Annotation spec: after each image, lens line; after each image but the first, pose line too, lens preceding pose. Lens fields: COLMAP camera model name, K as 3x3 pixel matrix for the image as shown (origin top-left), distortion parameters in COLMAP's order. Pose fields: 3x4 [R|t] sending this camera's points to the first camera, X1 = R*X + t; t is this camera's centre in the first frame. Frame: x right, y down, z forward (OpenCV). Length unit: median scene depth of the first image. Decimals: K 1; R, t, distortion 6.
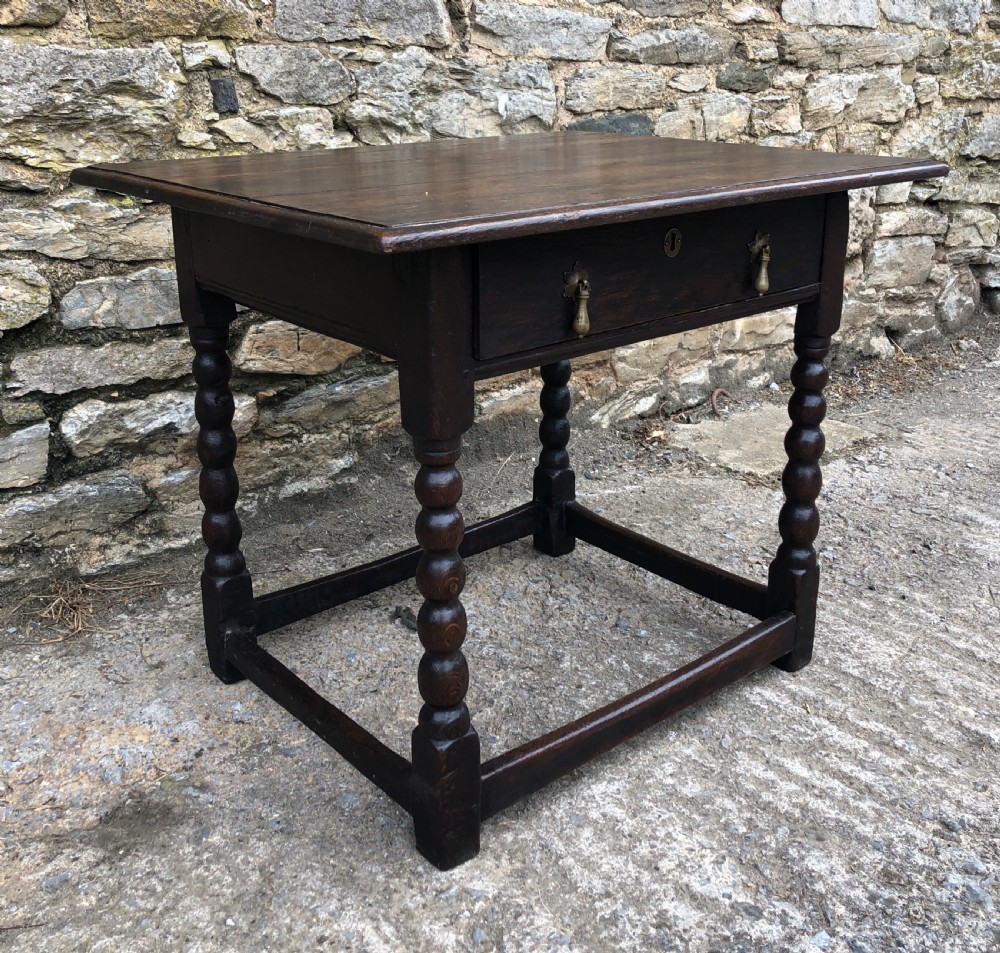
lens RADIAL K [[1150.0, 0, 488.5], [0, 1150.0, 368.8], [0, 0, 1]] dist [0.017203, 0.000000]
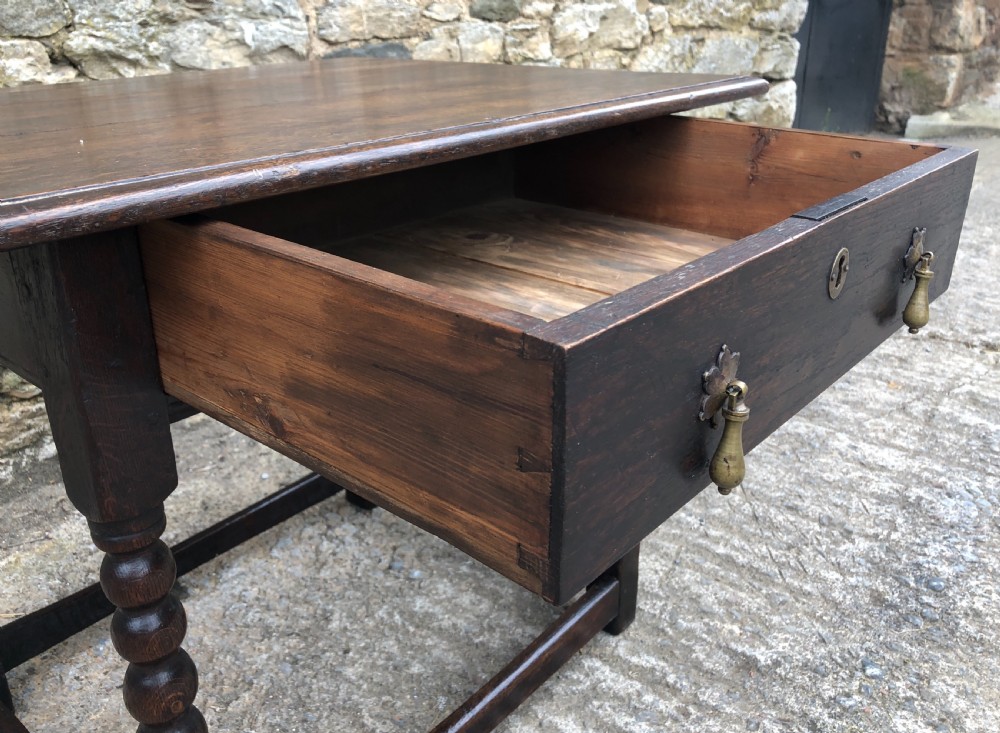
lens RADIAL K [[885.2, 0, 481.0], [0, 885.2, 337.0], [0, 0, 1]] dist [-0.021906, 0.055389]
pose [[0.984985, -0.079787, 0.153098, 0.086085], [0.066439, 0.993686, 0.090410, -0.035602], [-0.159344, -0.078881, 0.984067, 0.254327]]
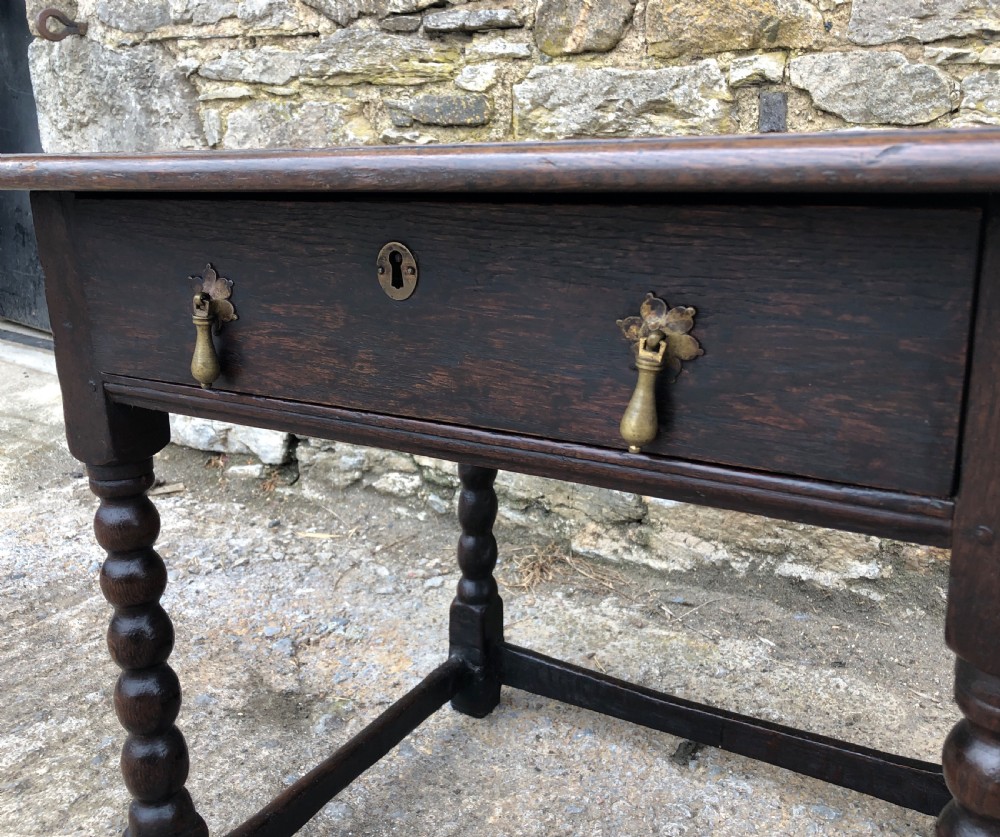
lens RADIAL K [[913.7, 0, 529.1], [0, 913.7, 407.5], [0, 0, 1]] dist [0.003720, 0.000000]
pose [[0.347551, 0.231867, -0.908541, 0.416435], [-0.248508, 0.957072, 0.149189, -0.077717], [0.904131, 0.173928, 0.390252, 0.598271]]
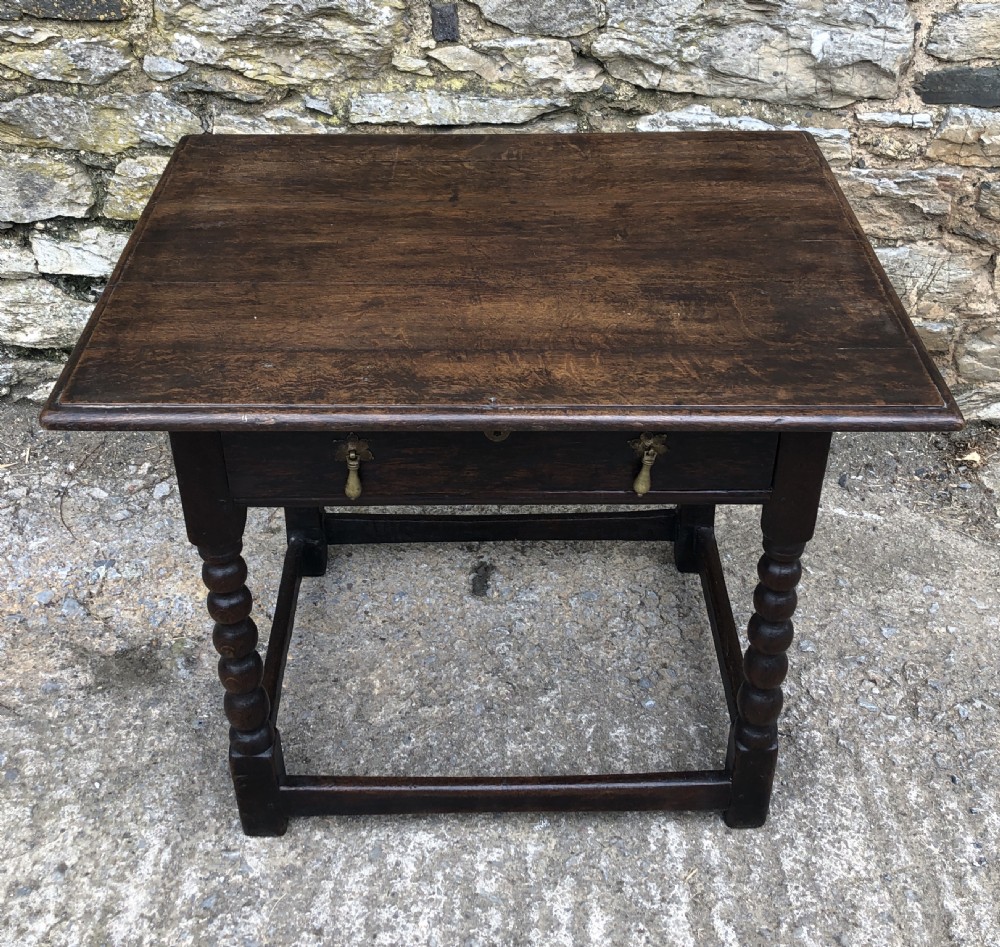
lens RADIAL K [[1265.2, 0, 515.9], [0, 1265.2, 387.7], [0, 0, 1]] dist [0.018455, 0.000000]
pose [[0.776385, 0.358003, -0.518710, 0.482663], [-0.179300, 0.914465, 0.362775, -0.359068], [0.604217, -0.188648, 0.774167, 0.162765]]
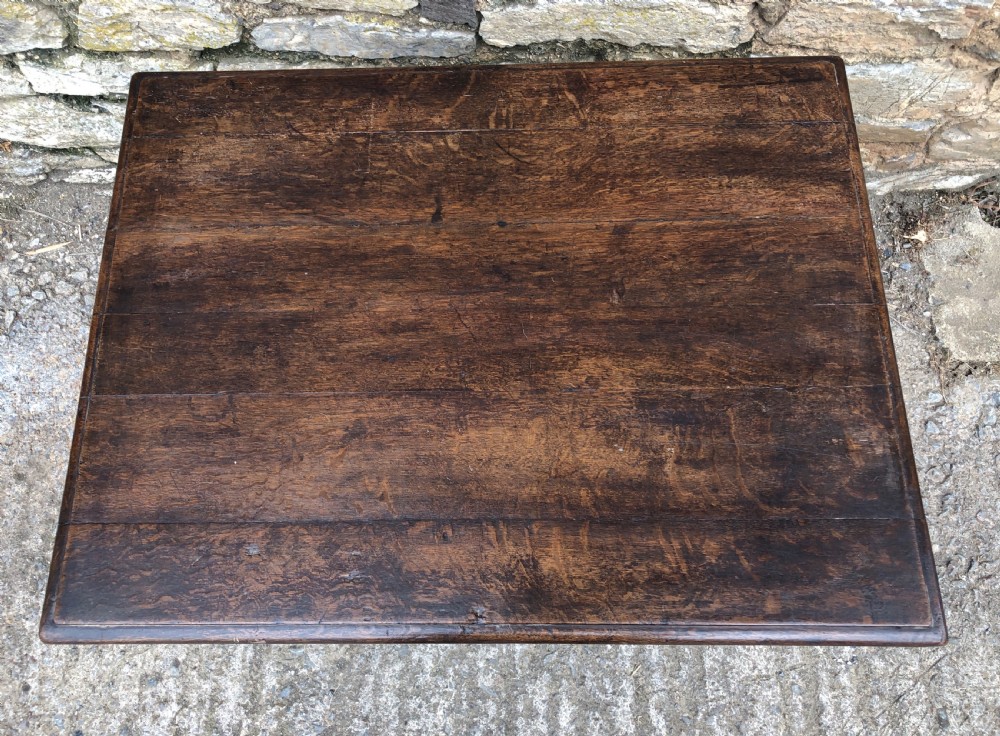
lens RADIAL K [[885.2, 0, 492.1], [0, 885.2, 390.0], [0, 0, 1]] dist [-0.021906, 0.055389]
pose [[0.769765, 0.594413, -0.232669, 0.170358], [-0.160356, 0.532881, 0.830857, -0.564455], [0.617857, -0.602255, 0.505511, 0.512567]]
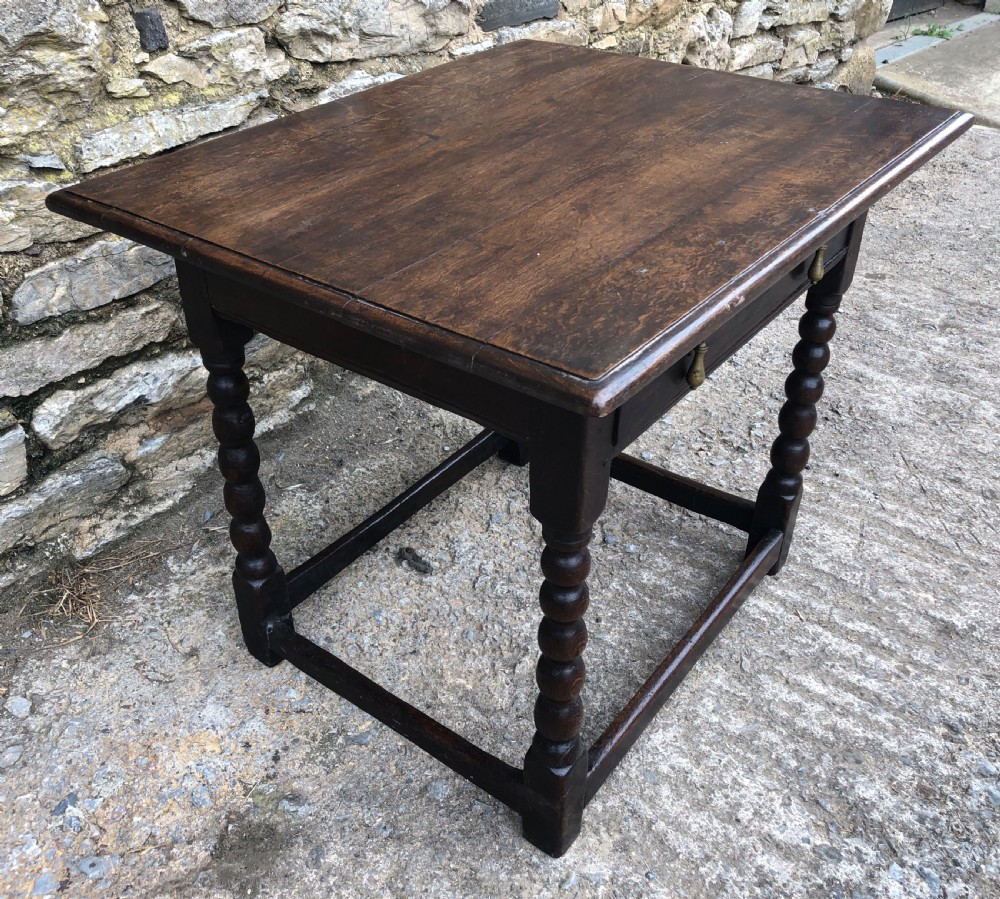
lens RADIAL K [[1001.0, 0, 455.7], [0, 1001.0, 433.3], [0, 0, 1]] dist [0.013259, 0.000000]
pose [[0.979260, -0.116684, 0.165633, -0.168594], [0.061089, 0.949510, 0.307732, -0.170681], [-0.193178, -0.291232, 0.936945, 0.168270]]
